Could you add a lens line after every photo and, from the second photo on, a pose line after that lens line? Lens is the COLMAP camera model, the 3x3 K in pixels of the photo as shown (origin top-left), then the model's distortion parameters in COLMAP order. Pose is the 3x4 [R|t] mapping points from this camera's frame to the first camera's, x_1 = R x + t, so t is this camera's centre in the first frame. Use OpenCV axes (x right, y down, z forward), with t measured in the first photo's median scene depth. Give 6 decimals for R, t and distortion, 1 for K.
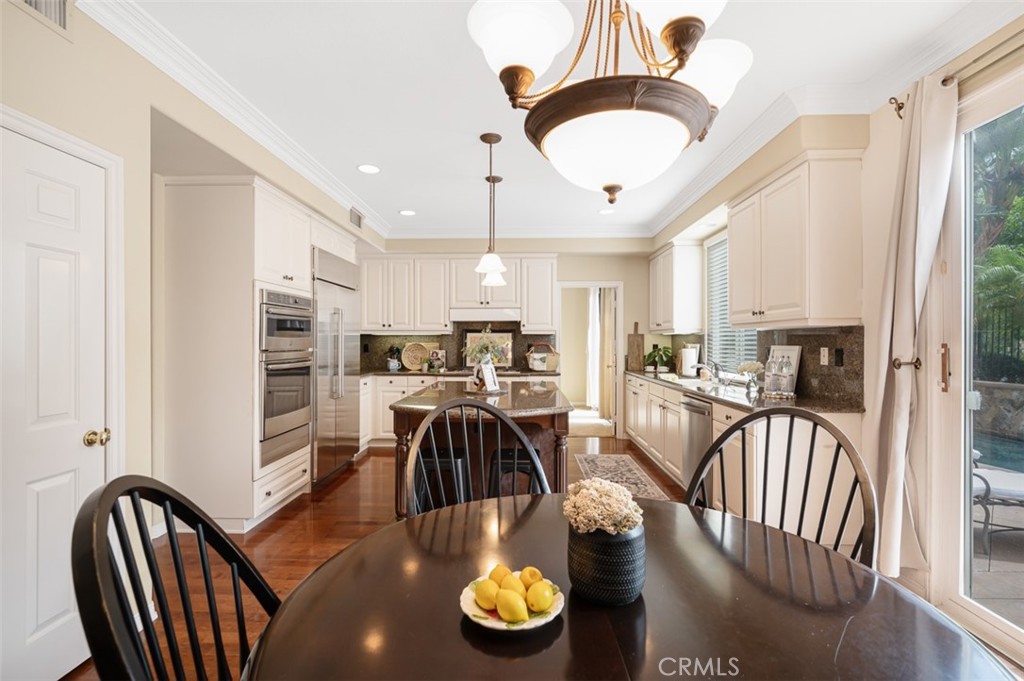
lens RADIAL K [[470.7, 0, 513.6], [0, 470.7, 340.3], [0, 0, 1]] dist [0.002858, 0.000041]
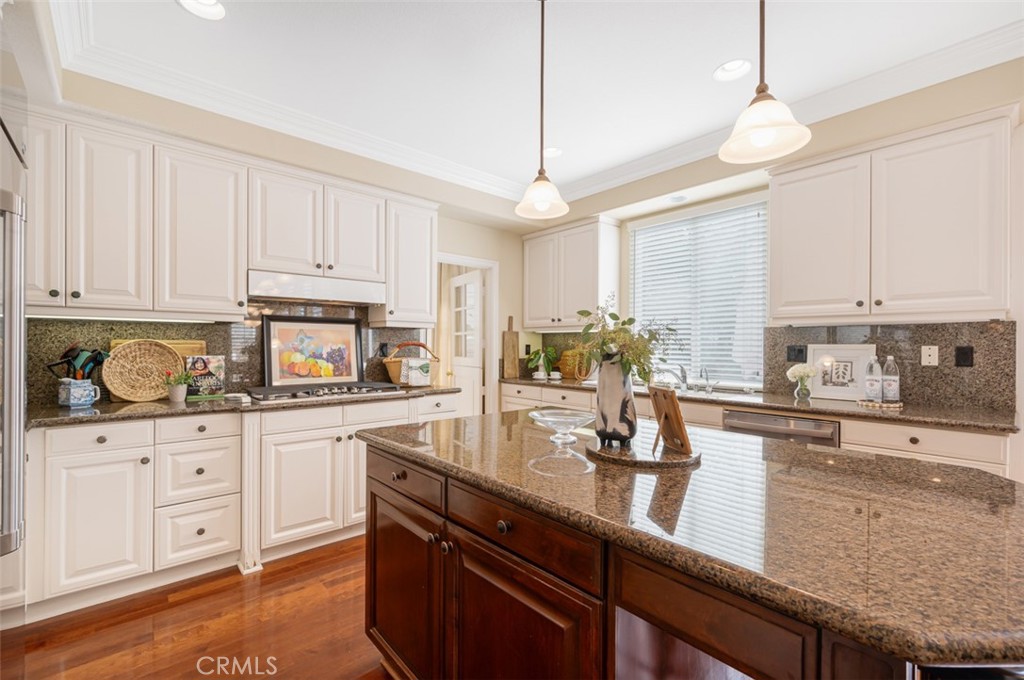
lens RADIAL K [[441.0, 0, 522.3], [0, 441.0, 347.7], [0, 0, 1]] dist [-0.002733, -0.000499]
pose [[0.729258, -0.002251, 0.684235, -0.233691], [-0.005480, 0.999943, 0.009130, 0.007297], [-0.684217, -0.010408, 0.729204, 0.463190]]
